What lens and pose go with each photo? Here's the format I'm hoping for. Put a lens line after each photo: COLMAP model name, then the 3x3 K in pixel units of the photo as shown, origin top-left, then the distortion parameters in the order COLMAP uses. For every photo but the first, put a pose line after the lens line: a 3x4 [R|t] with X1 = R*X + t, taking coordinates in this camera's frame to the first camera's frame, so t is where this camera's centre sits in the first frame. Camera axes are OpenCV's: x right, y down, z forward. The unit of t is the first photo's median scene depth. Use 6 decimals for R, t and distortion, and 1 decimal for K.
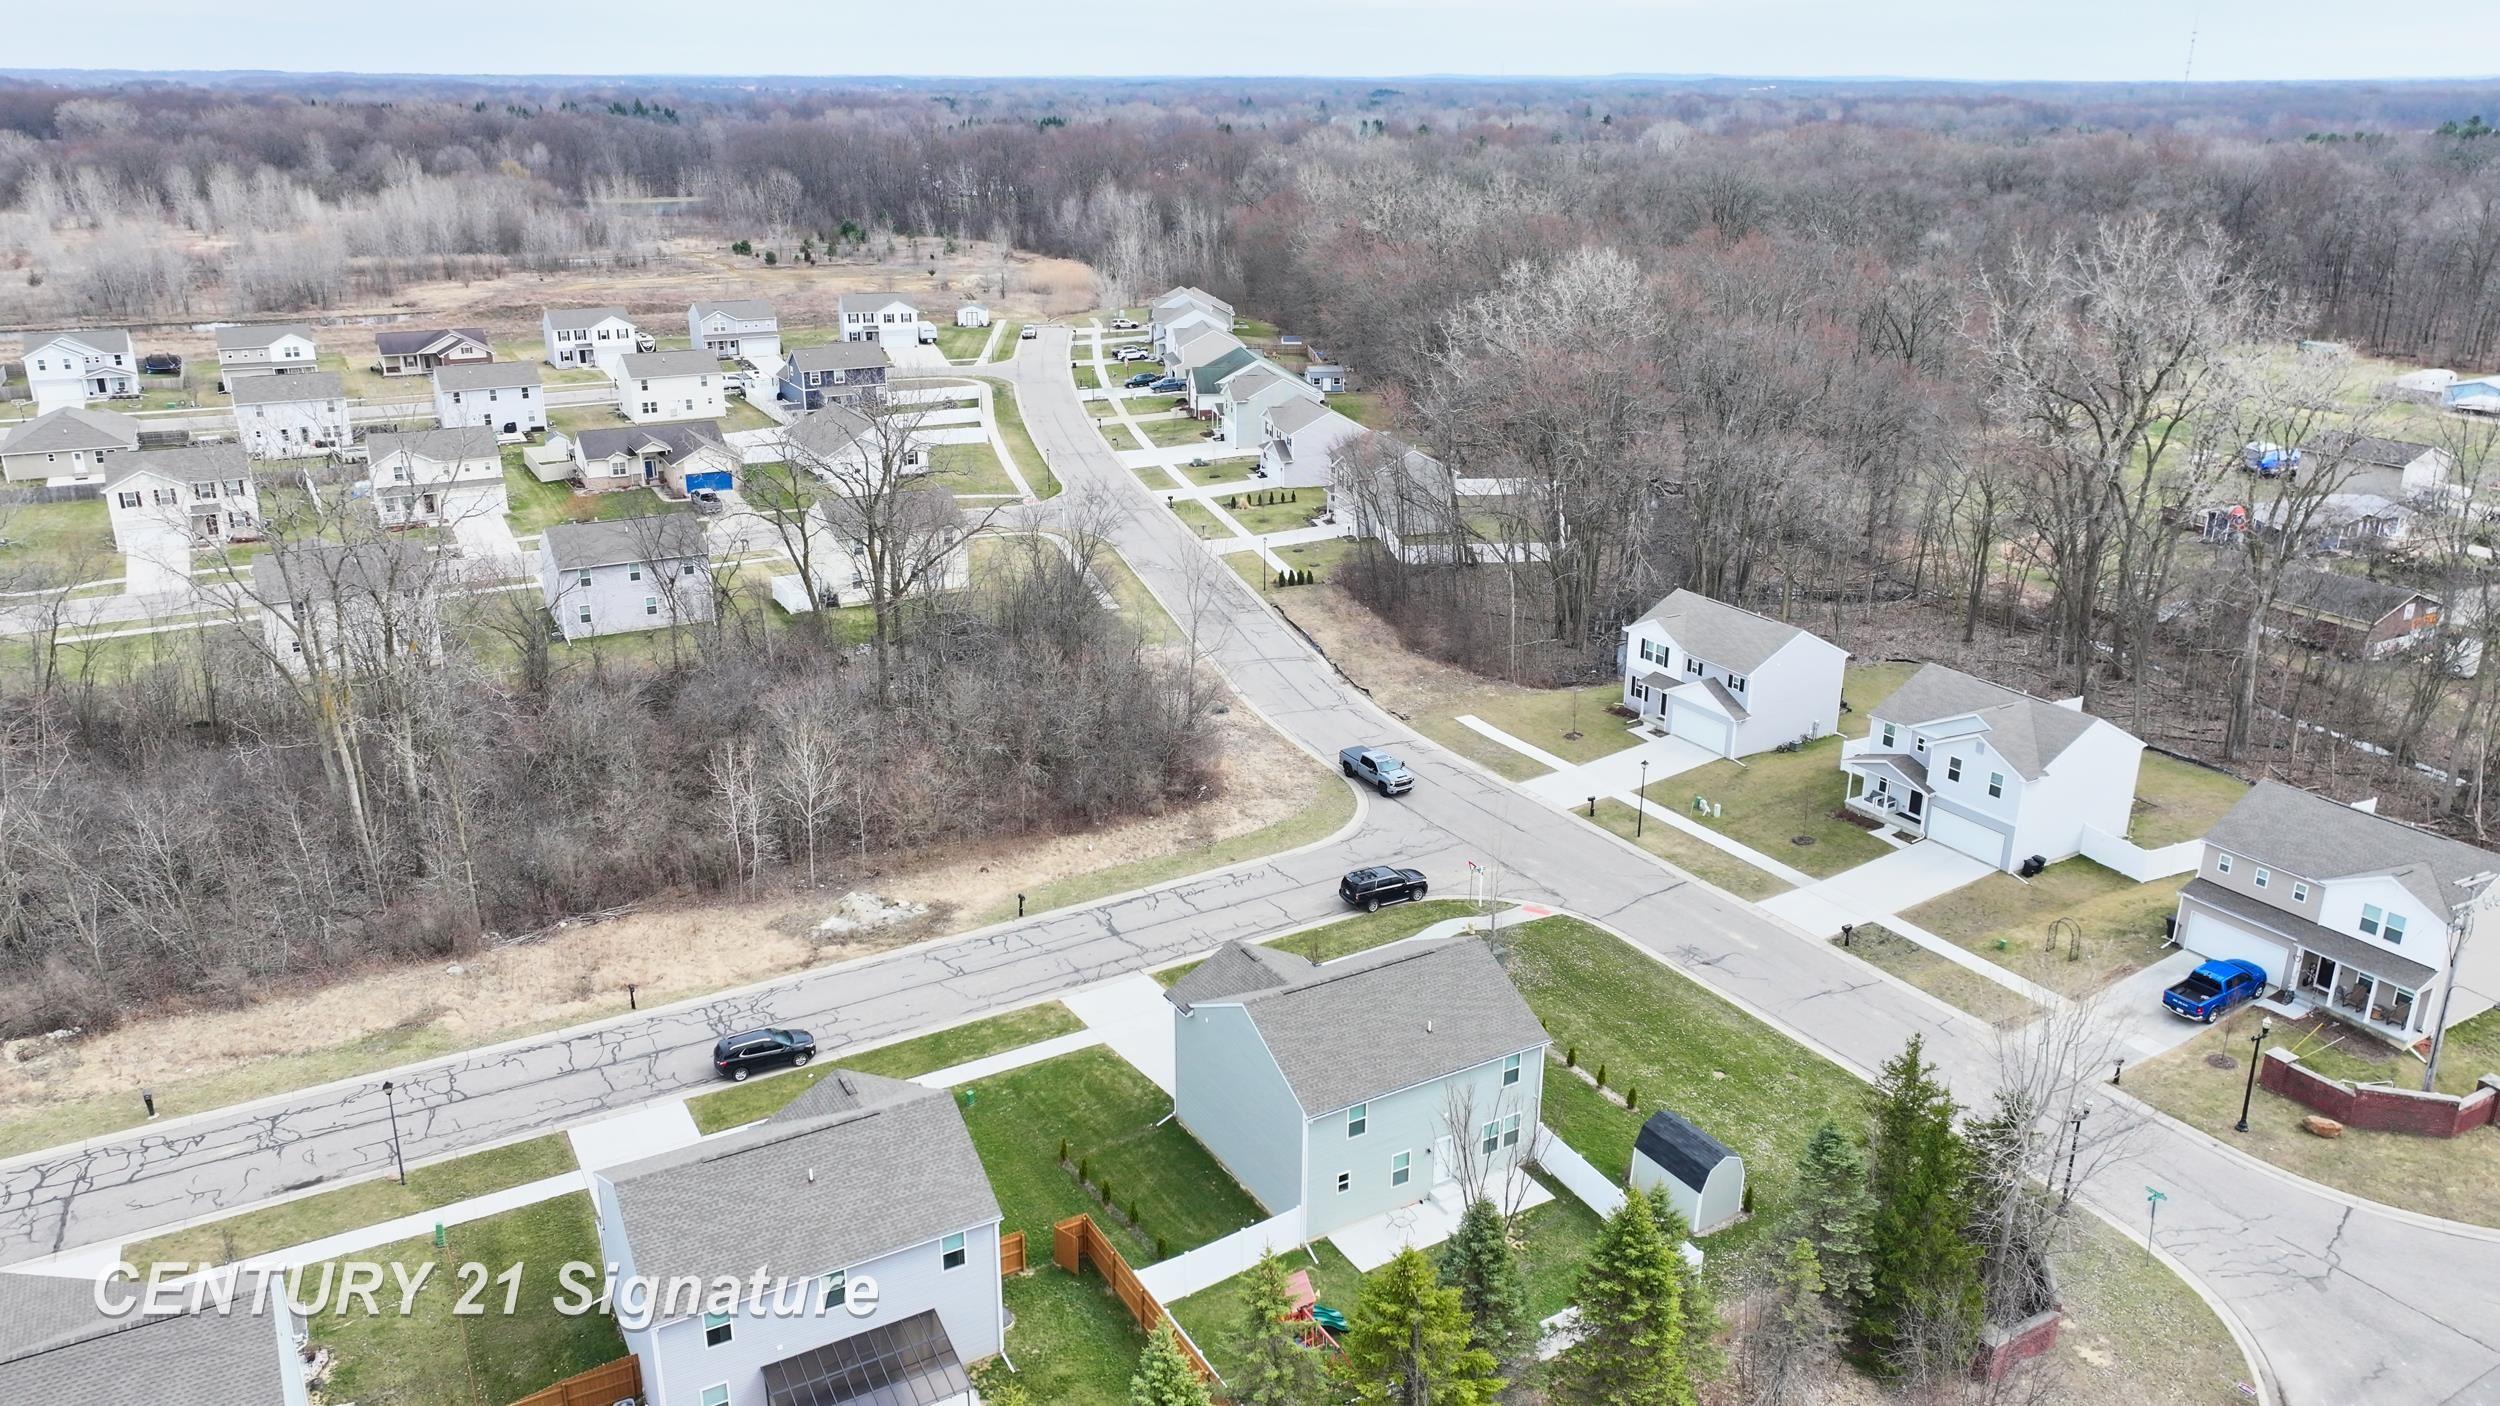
lens RADIAL K [[1753.3, 0, 1239.7], [0, 1753.3, 707.4], [0, 0, 1]] dist [-0.003116, 0.022445]
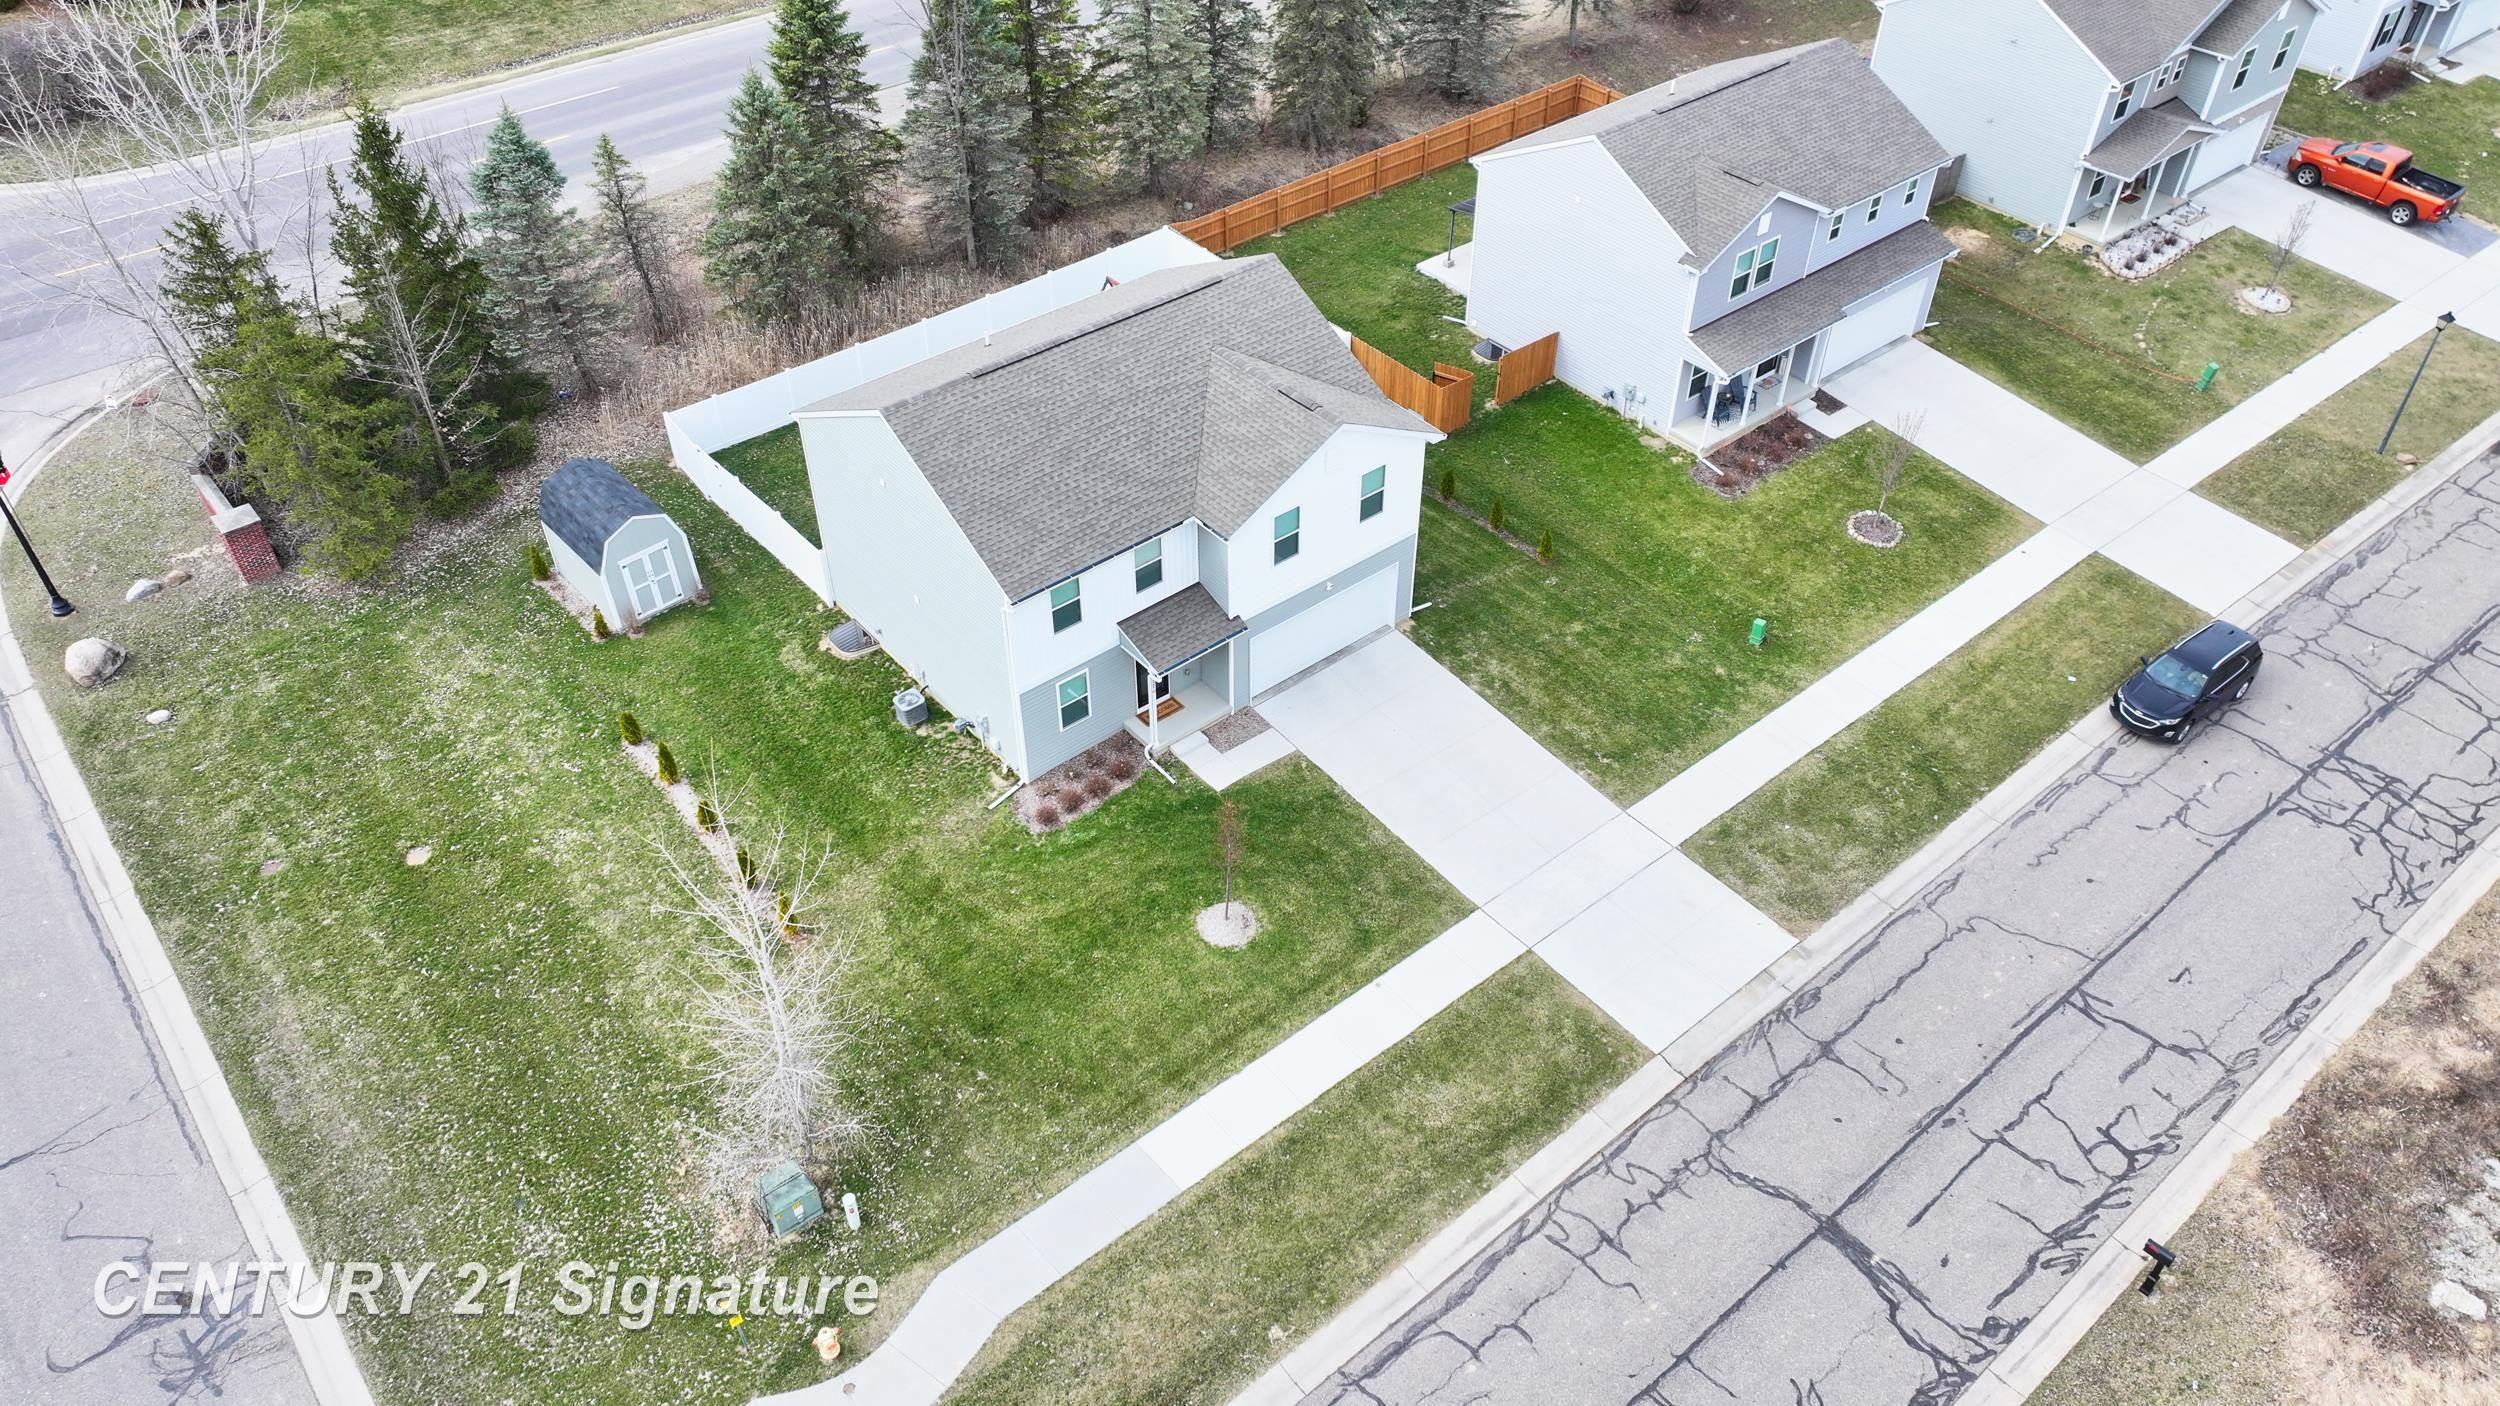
lens RADIAL K [[1753.3, 0, 1241.6], [0, 1753.3, 681.5], [0, 0, 1]] dist [-0.003116, 0.022445]
pose [[-0.986027, 0.104316, -0.129878, 0.085706], [-0.062390, 0.491653, 0.868553, -0.237531], [0.154459, 0.864520, -0.478275, 1.078870]]
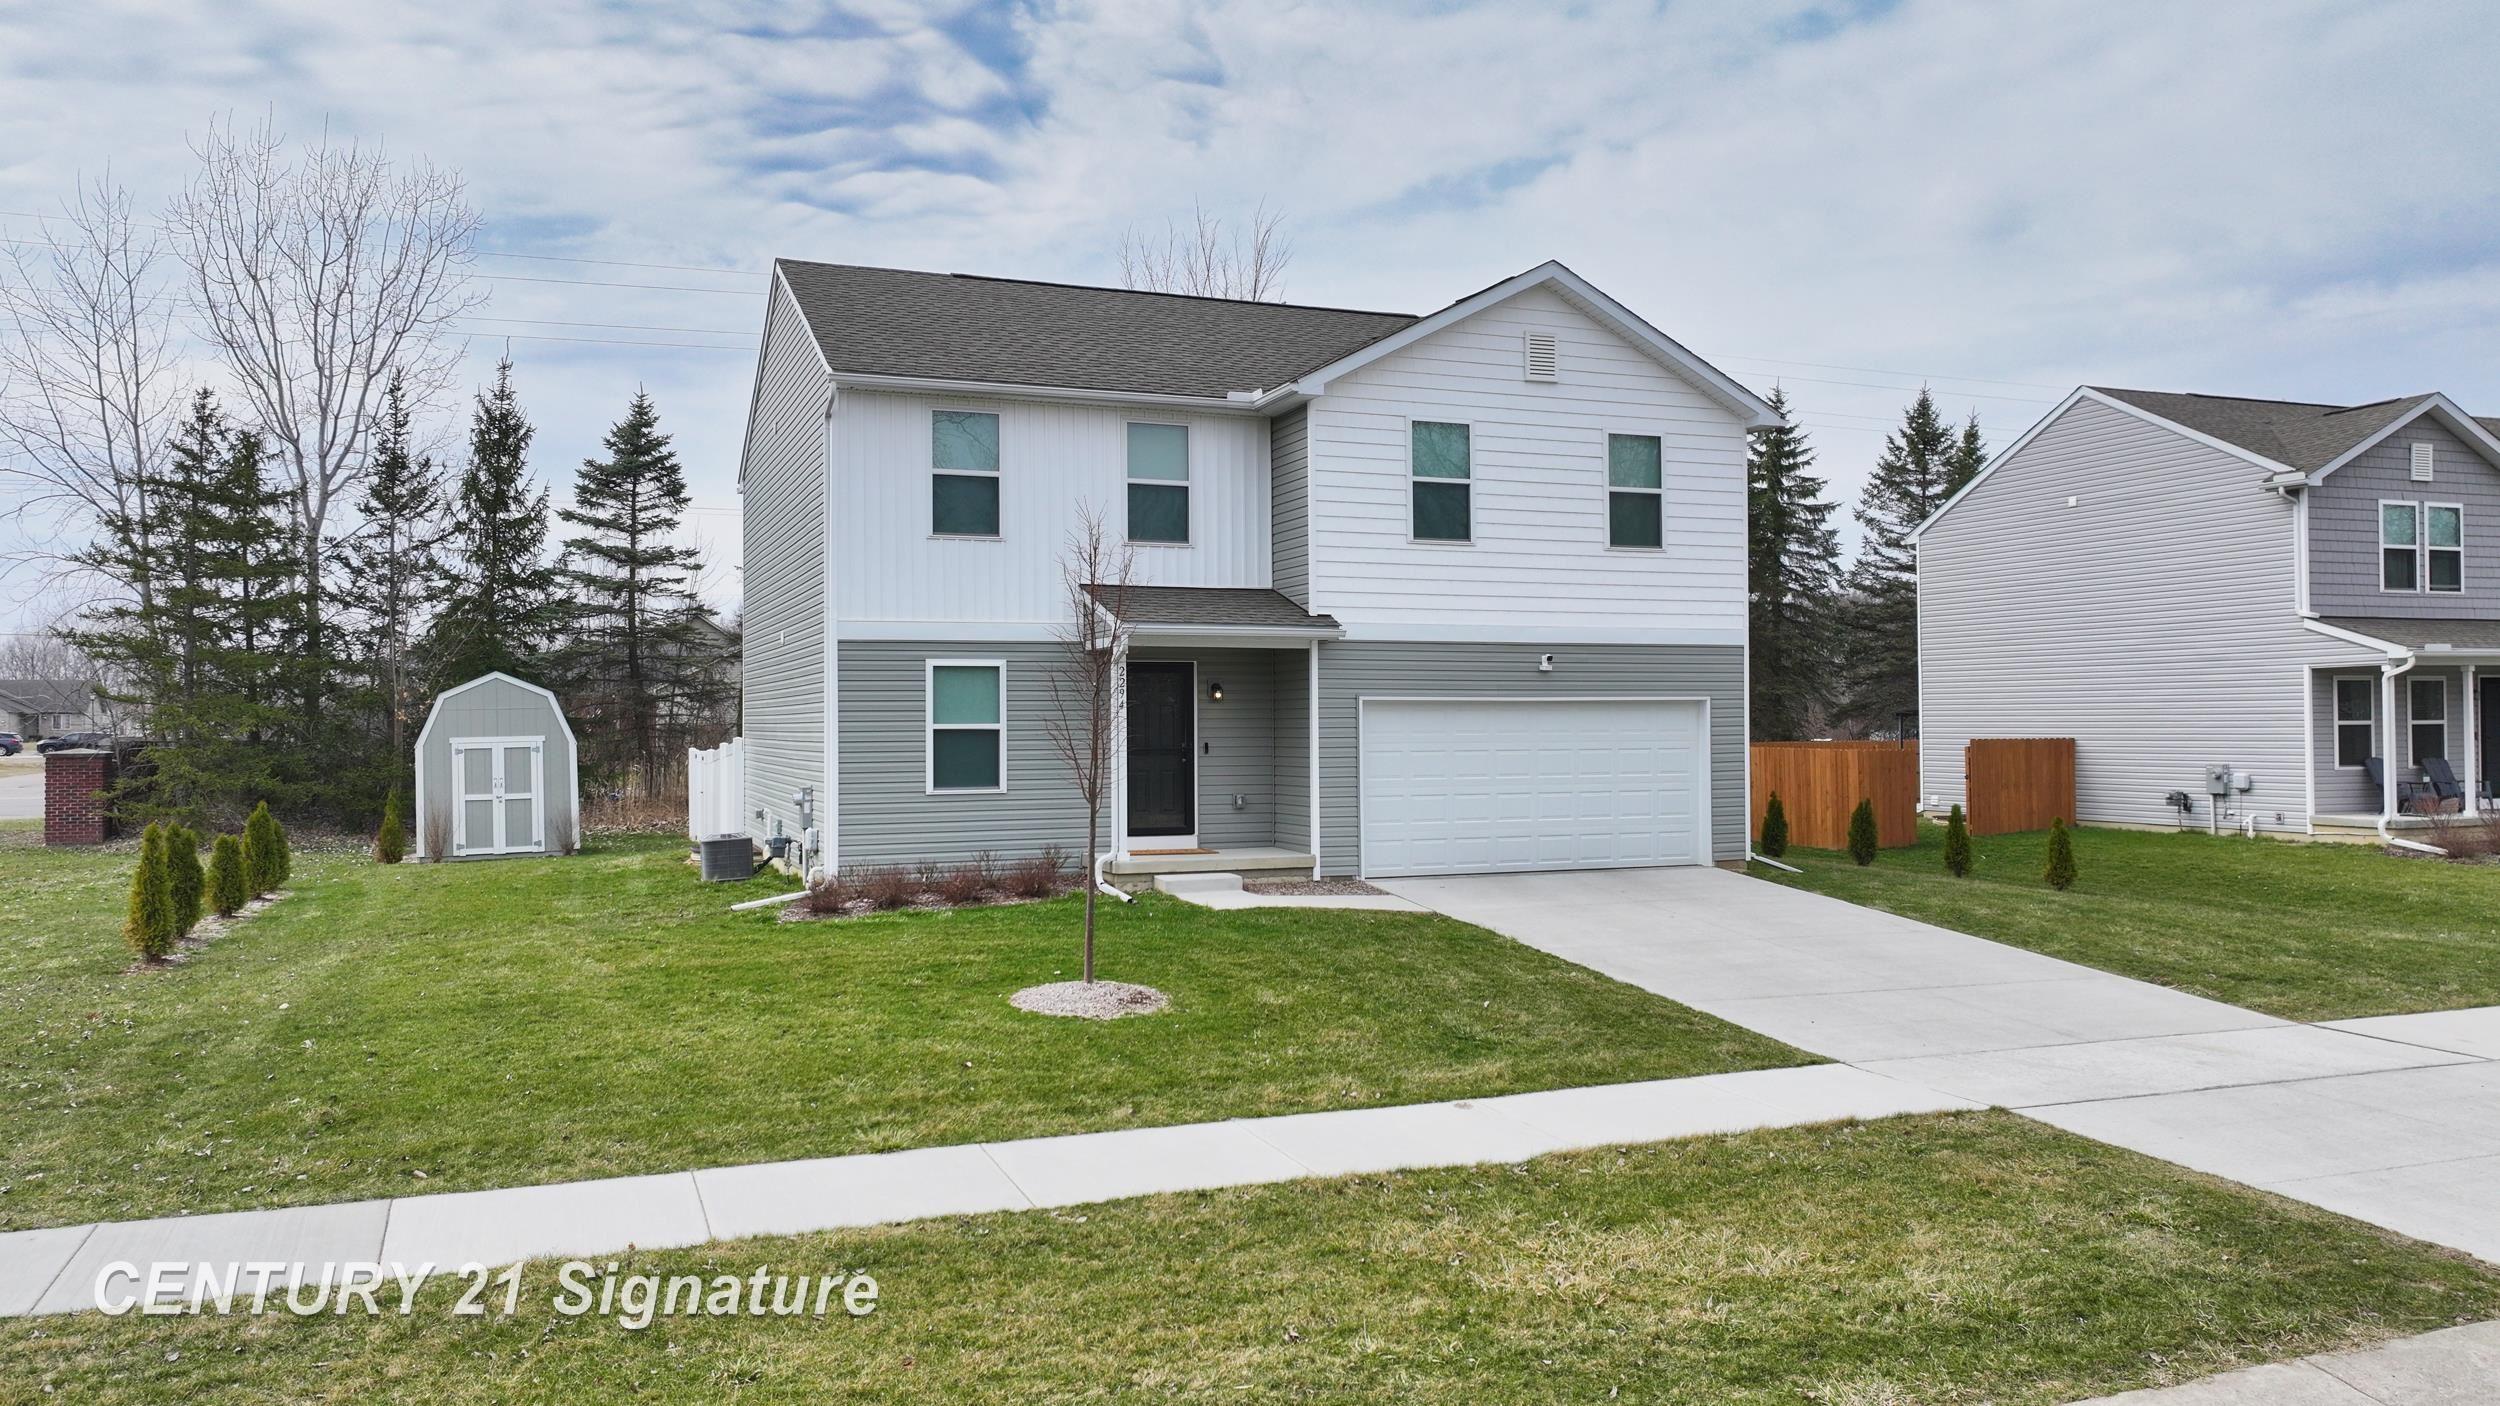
lens RADIAL K [[1753.3, 0, 1249.4], [0, 1753.3, 701.3], [0, 0, 1]] dist [-0.003116, 0.022445]
pose [[-0.990025, 0.003019, 0.140862, 0.004413], [0.048868, 0.945066, 0.323207, 0.086536], [-0.132148, 0.326866, -0.935786, 1.060016]]
